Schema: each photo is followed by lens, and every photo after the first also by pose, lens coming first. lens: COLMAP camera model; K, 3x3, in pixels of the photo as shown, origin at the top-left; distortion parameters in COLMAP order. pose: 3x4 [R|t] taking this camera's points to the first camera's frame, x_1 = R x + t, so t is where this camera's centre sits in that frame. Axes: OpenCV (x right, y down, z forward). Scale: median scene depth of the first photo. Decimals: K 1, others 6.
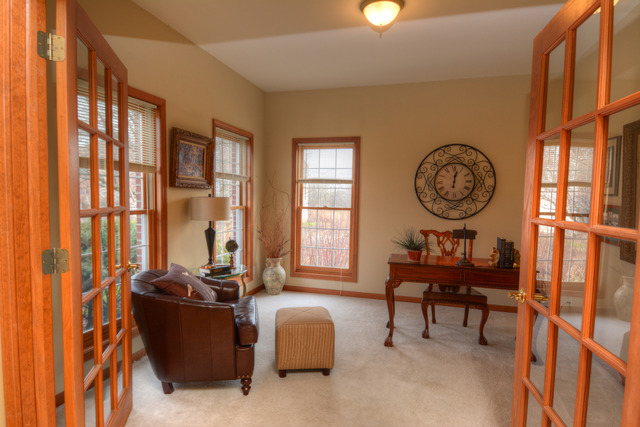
lens RADIAL K [[366.5, 0, 316.6], [0, 366.5, 217.2], [0, 0, 1]] dist [0.004837, -0.004773]
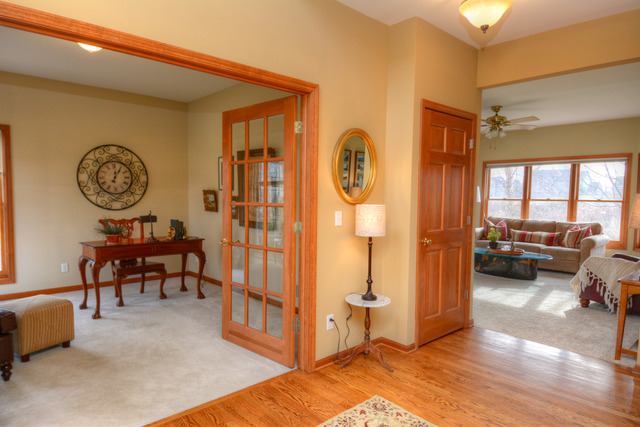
lens RADIAL K [[366.5, 0, 319.1], [0, 366.5, 210.8], [0, 0, 1]] dist [0.004837, -0.004773]
pose [[0.511789, -0.044874, 0.857938, -0.295771], [0.043193, 0.998716, 0.026472, 0.005993], [-0.858025, 0.023509, 0.513070, -0.148827]]
